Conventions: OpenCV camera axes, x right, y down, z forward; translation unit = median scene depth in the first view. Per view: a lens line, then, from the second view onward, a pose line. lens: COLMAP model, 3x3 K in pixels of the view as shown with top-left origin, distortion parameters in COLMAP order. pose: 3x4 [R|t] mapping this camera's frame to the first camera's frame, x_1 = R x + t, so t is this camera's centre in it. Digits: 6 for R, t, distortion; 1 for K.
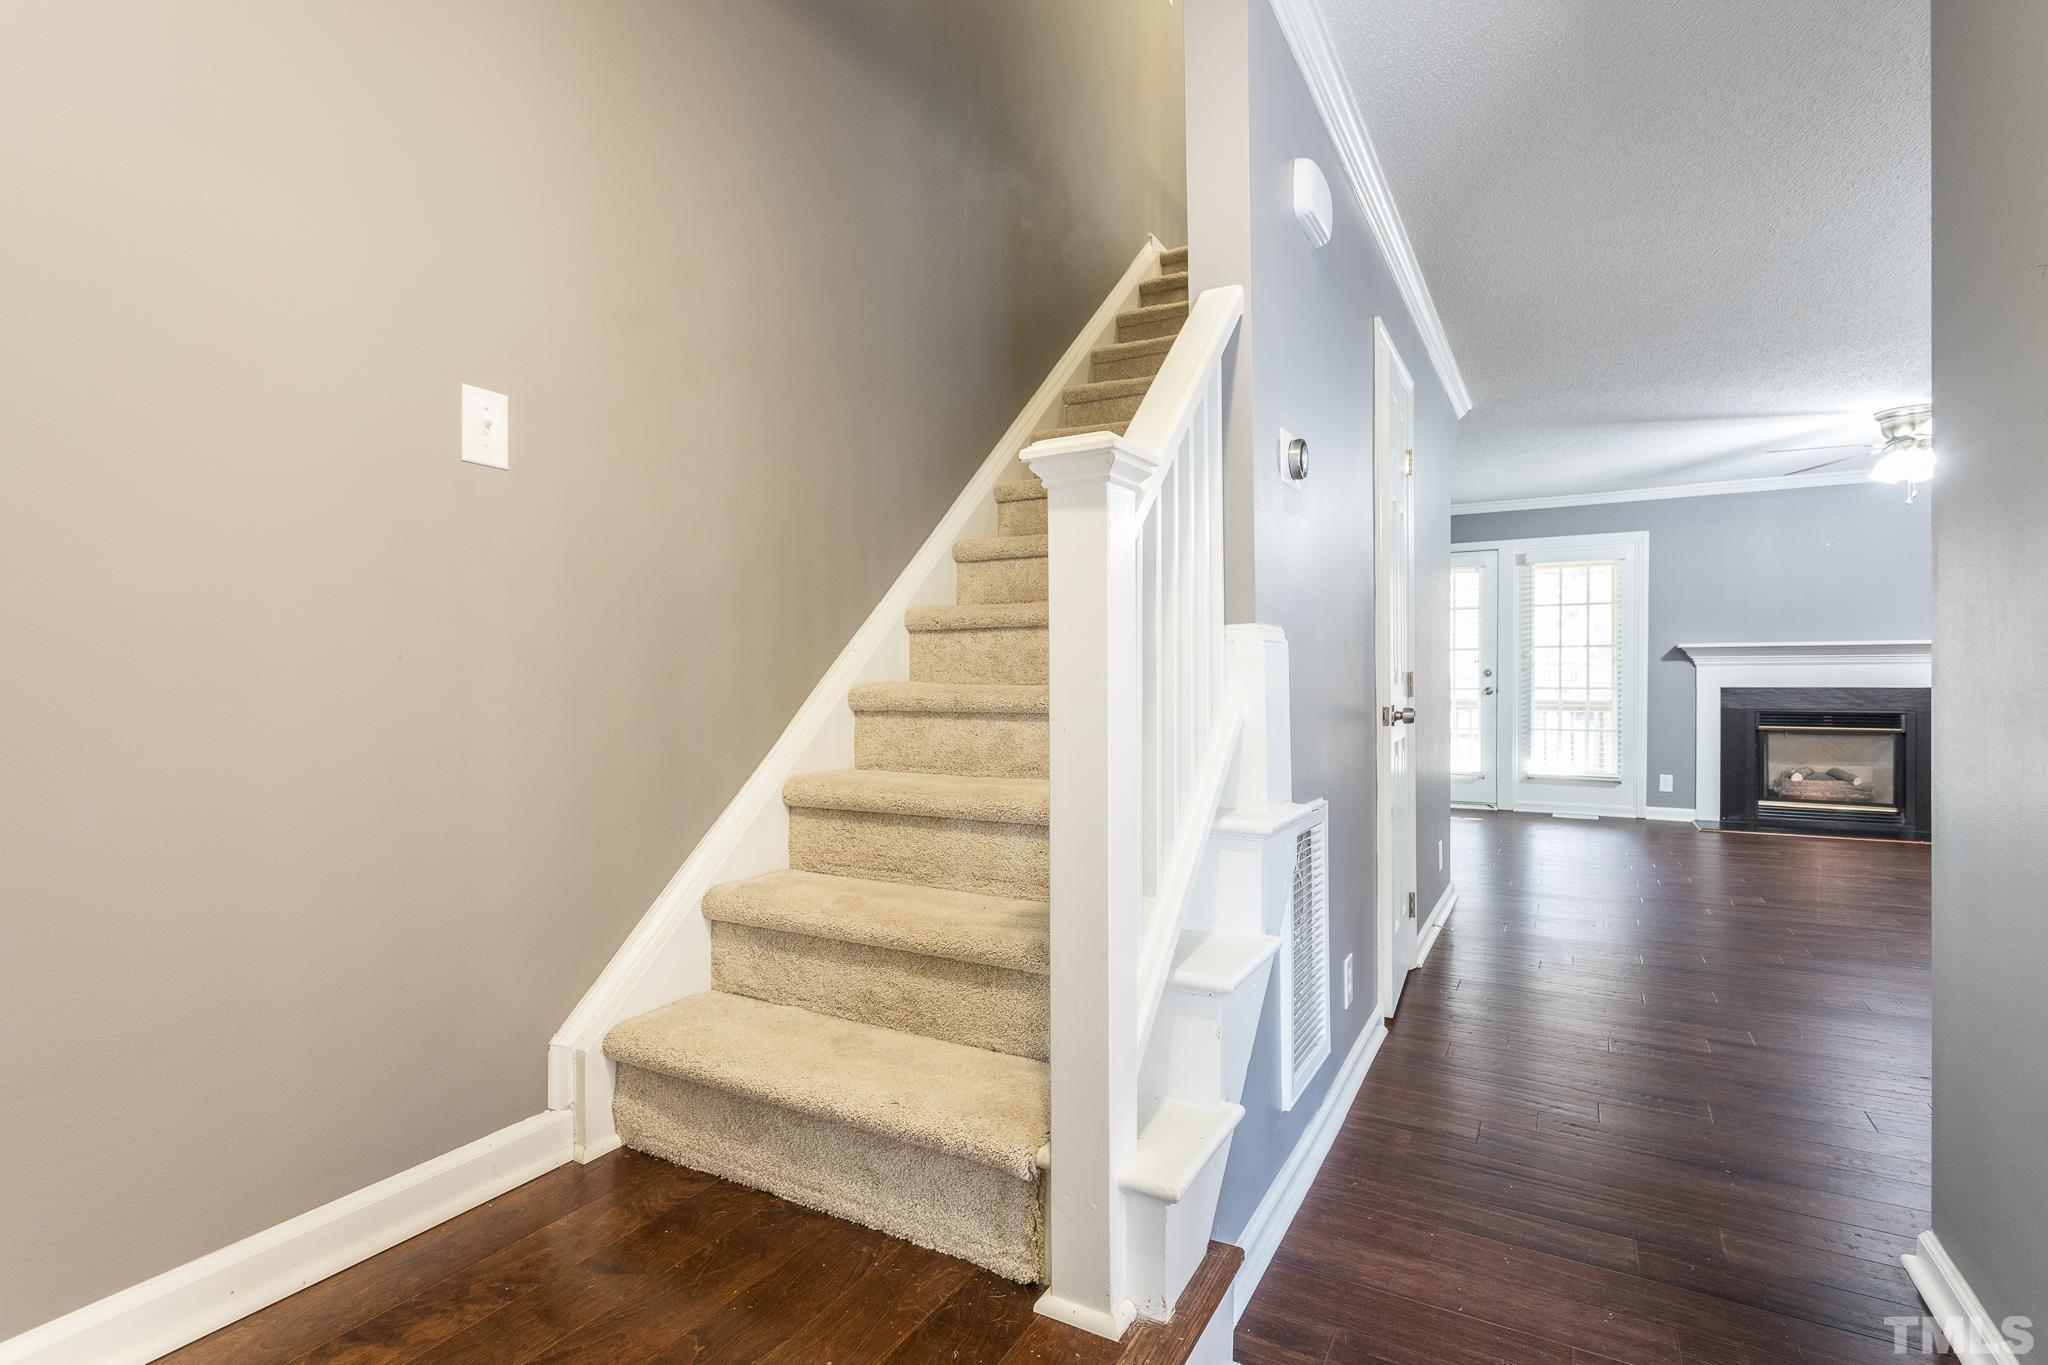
lens RADIAL K [[989.3, 0, 1022.0], [0, 989.3, 687.9], [0, 0, 1]] dist [0.004813, 0.000556]
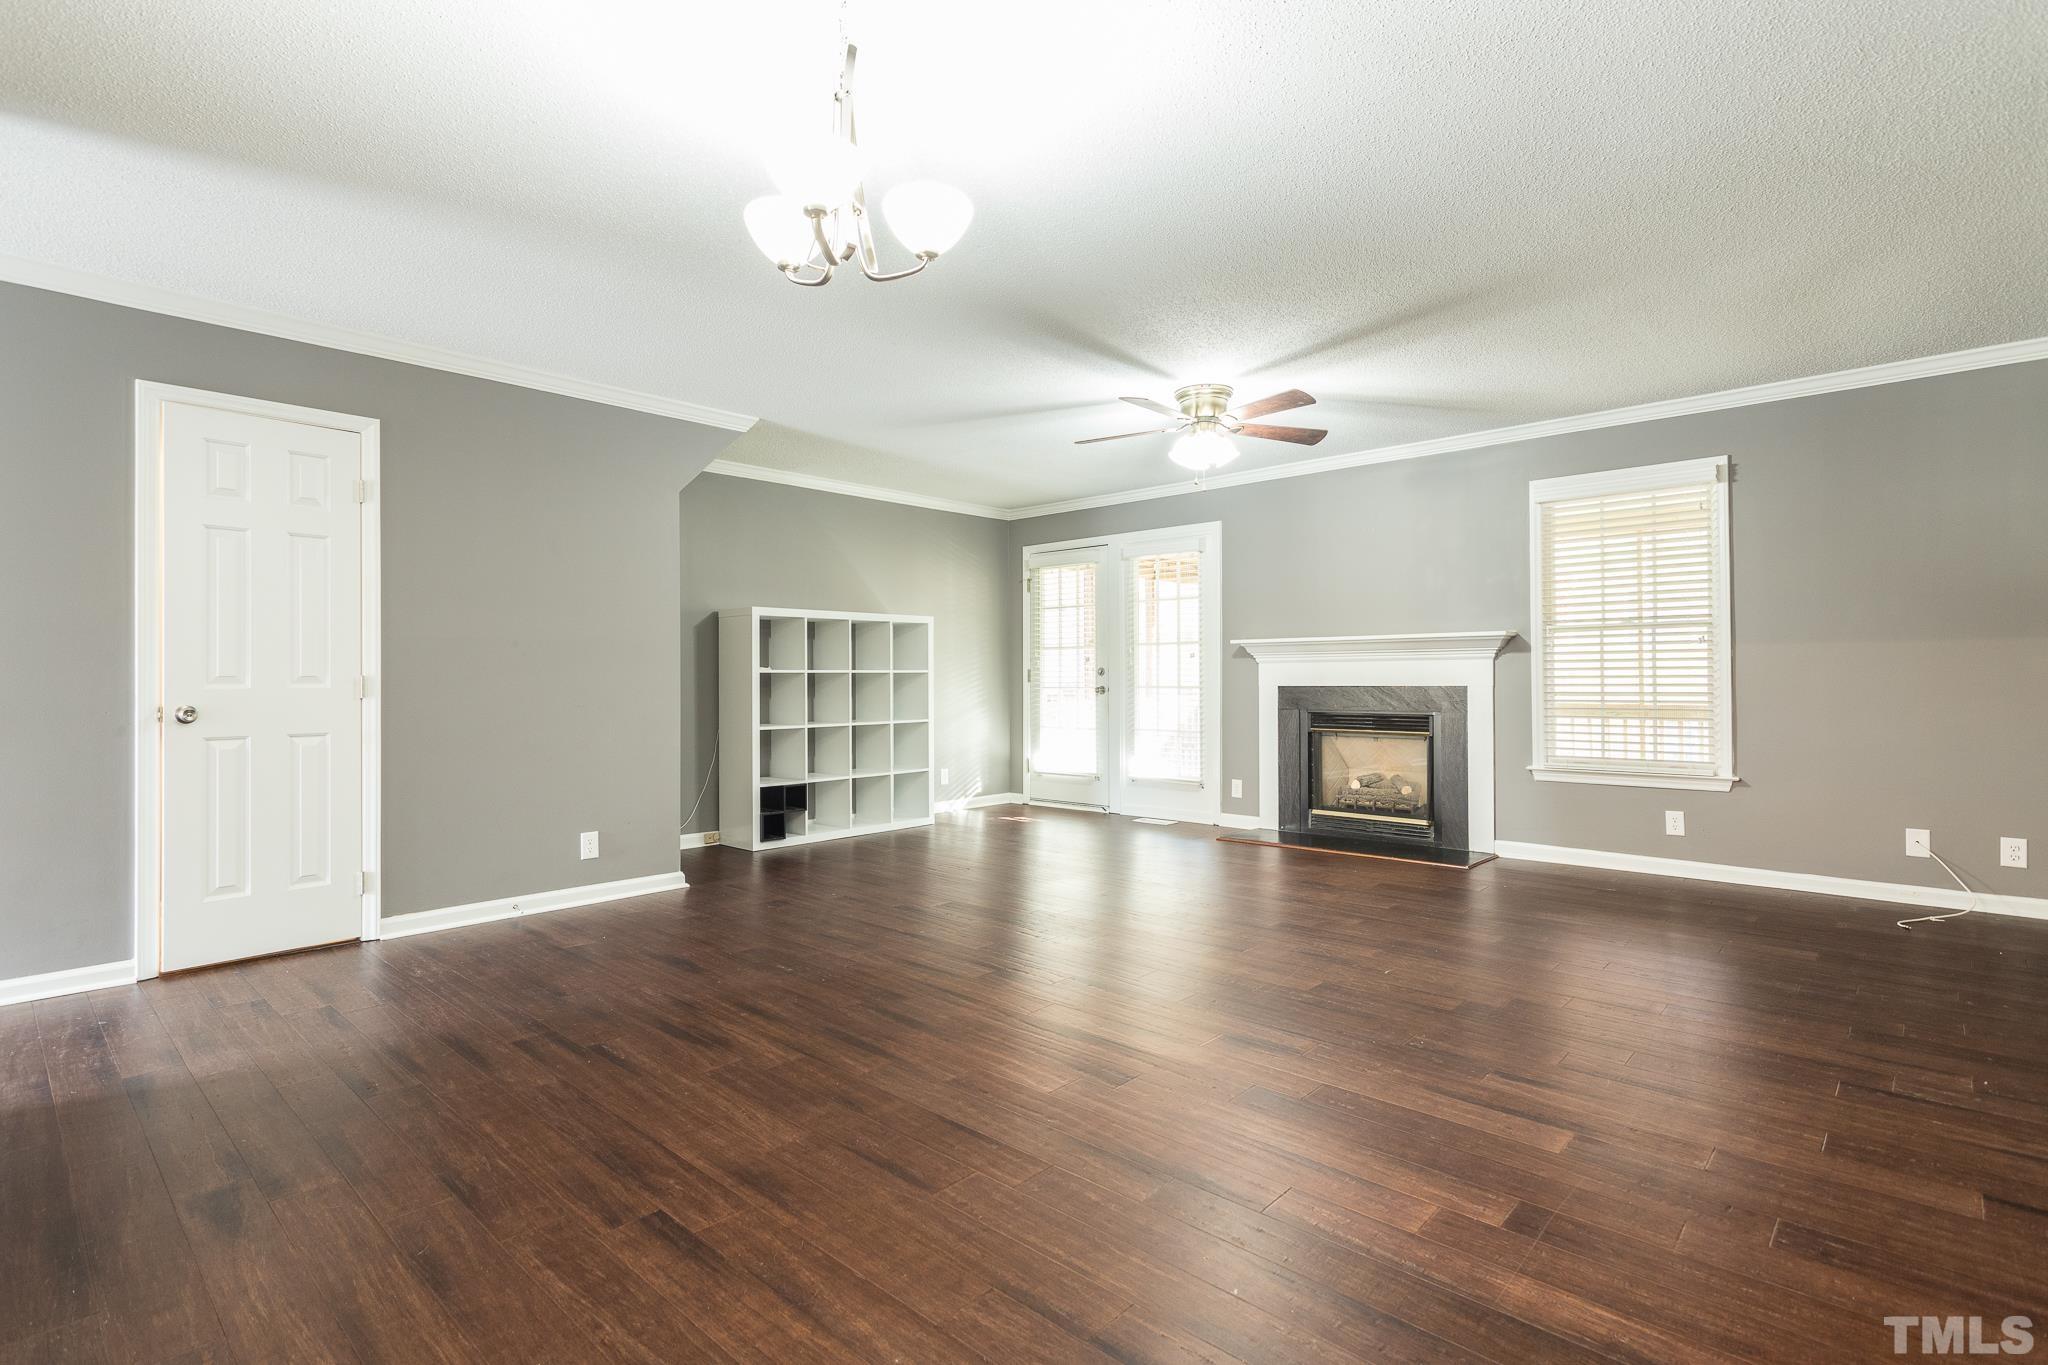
lens RADIAL K [[989.3, 0, 1024.6], [0, 989.3, 676.0], [0, 0, 1]] dist [0.004813, 0.000556]
pose [[0.970570, -0.005156, -0.240762, 0.693810], [0.002738, 0.999942, -0.010377, -0.001022], [0.240802, 0.009412, 0.970529, 0.043253]]
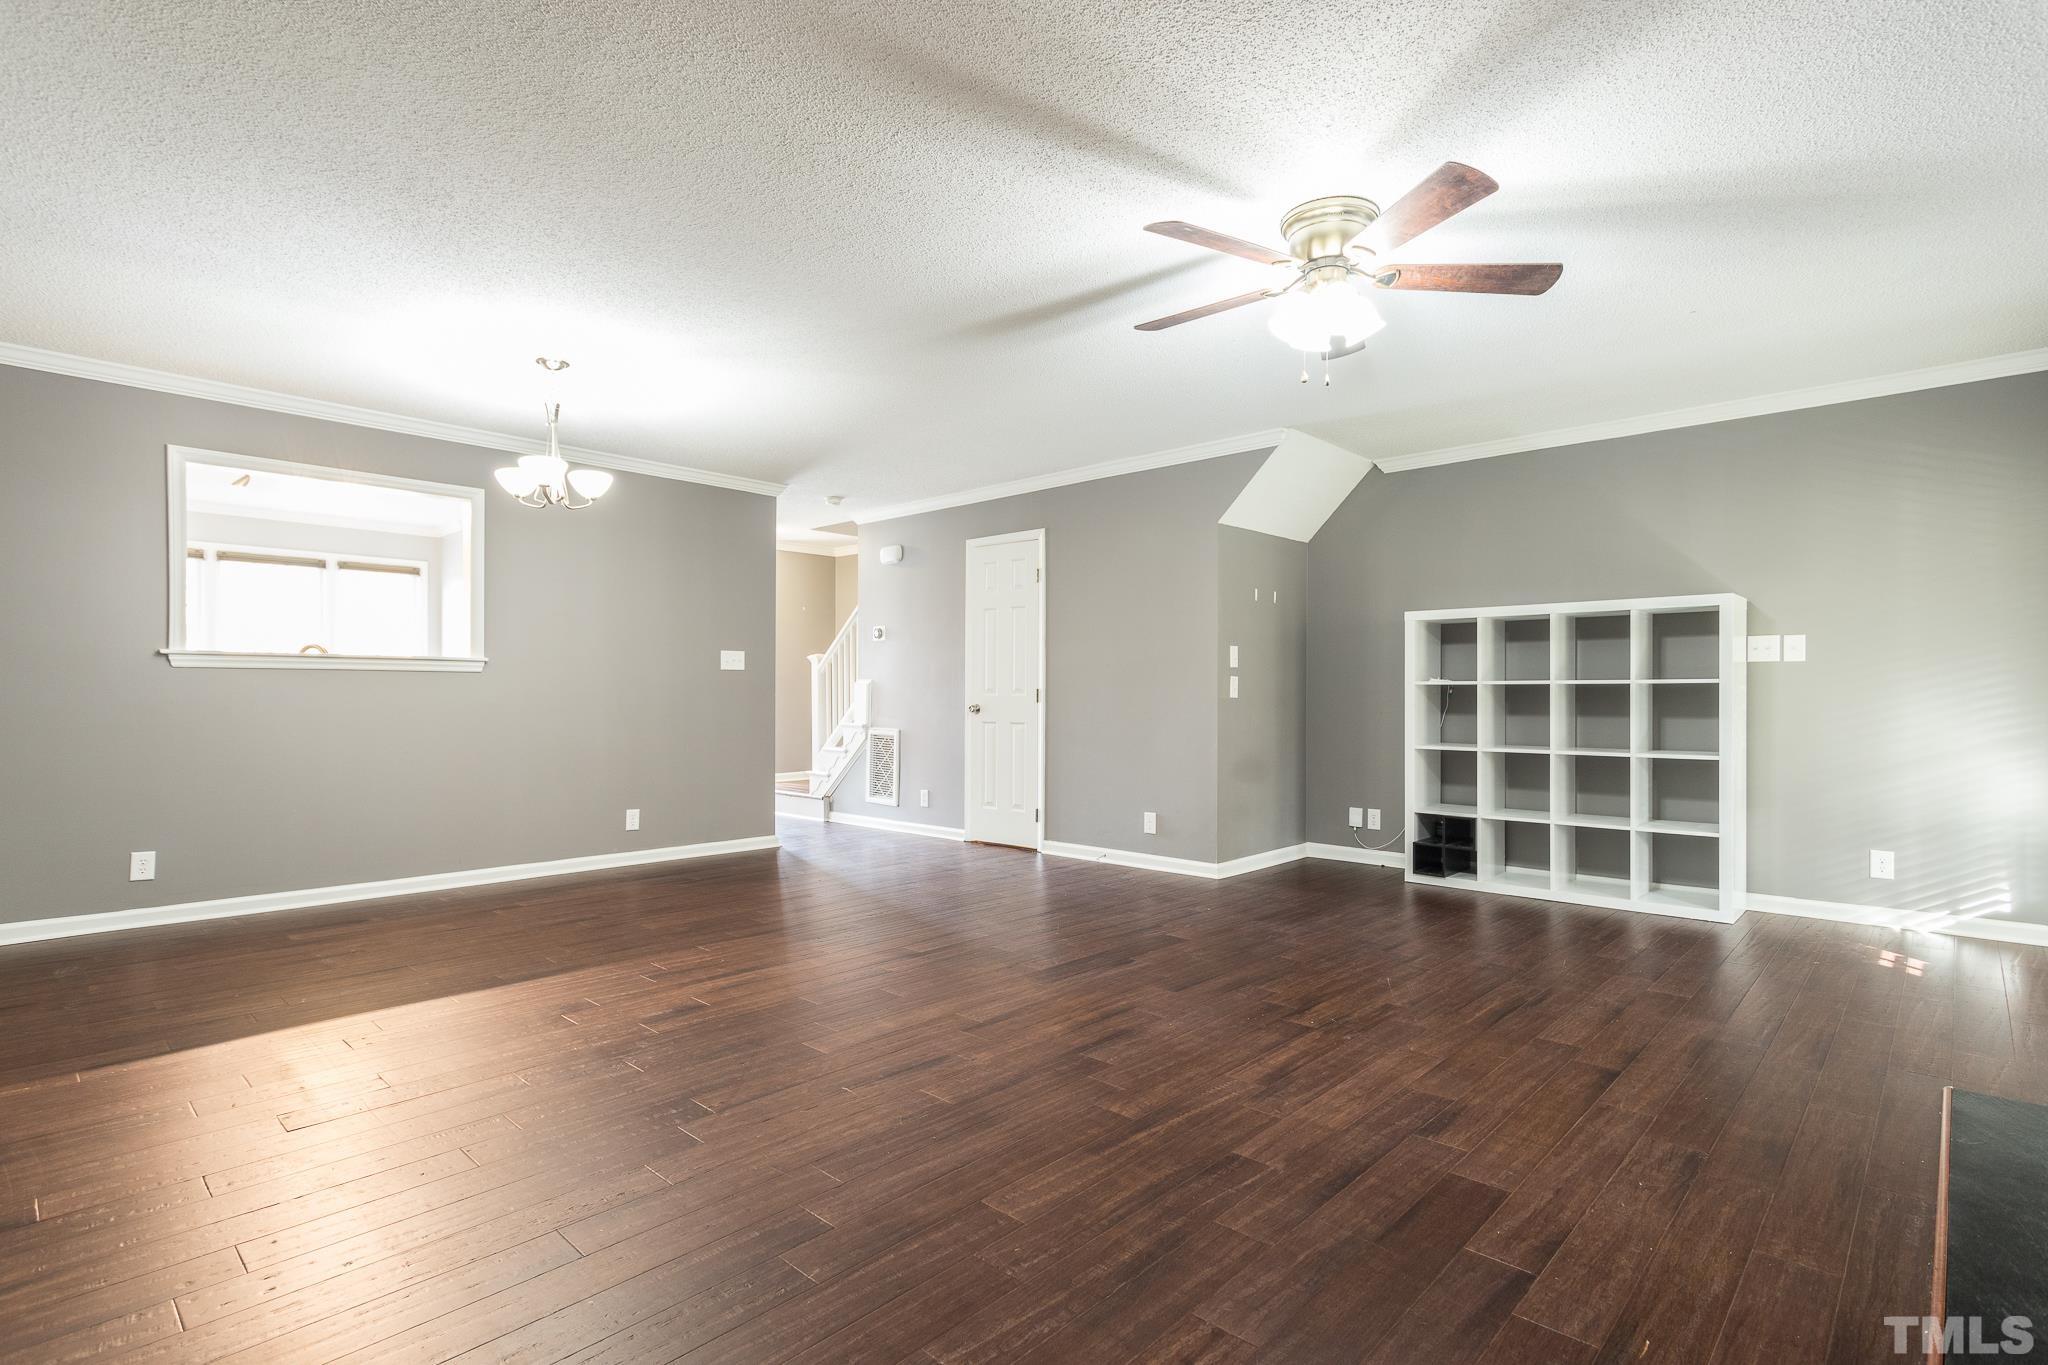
lens RADIAL K [[989.3, 0, 1004.9], [0, 989.3, 692.9], [0, 0, 1]] dist [0.004813, 0.000556]
pose [[-0.265935, 0.000771, -0.963991, 1.081801], [-0.007093, 0.999971, 0.002757, -0.006302], [0.963965, 0.007570, -0.265922, 0.711050]]
